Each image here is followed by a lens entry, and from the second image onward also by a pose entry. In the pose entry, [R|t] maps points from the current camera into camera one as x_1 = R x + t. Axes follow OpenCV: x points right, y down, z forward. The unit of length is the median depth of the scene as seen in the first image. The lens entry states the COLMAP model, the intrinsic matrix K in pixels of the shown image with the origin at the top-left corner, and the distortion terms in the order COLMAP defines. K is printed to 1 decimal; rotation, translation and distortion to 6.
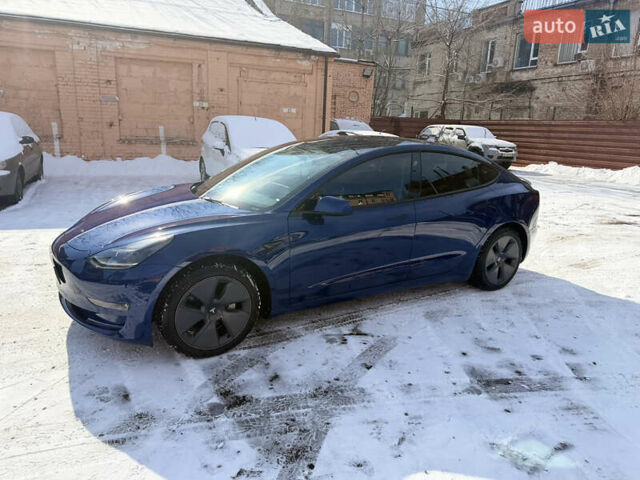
lens RADIAL K [[470.5, 0, 315.0], [0, 470.5, 242.0], [0, 0, 1]] dist [0.061949, -0.088602]
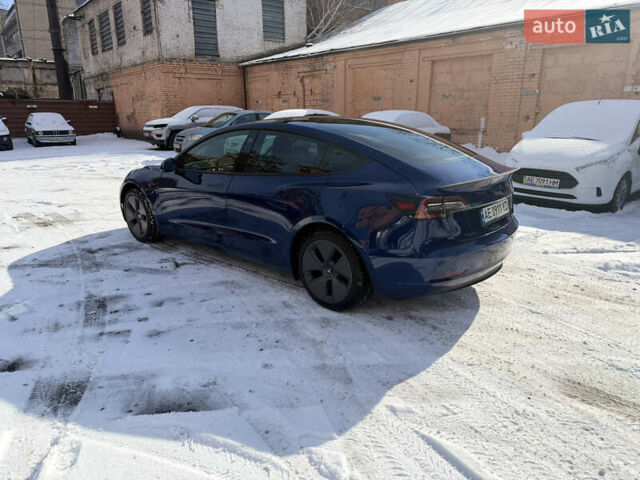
lens RADIAL K [[470.5, 0, 315.0], [0, 470.5, 242.0], [0, 0, 1]] dist [0.061949, -0.088602]
pose [[0.238430, 0.210731, -0.948021, 1.441473], [-0.214895, 0.963424, 0.160108, -0.165382], [0.947086, 0.165550, 0.274994, 0.988548]]
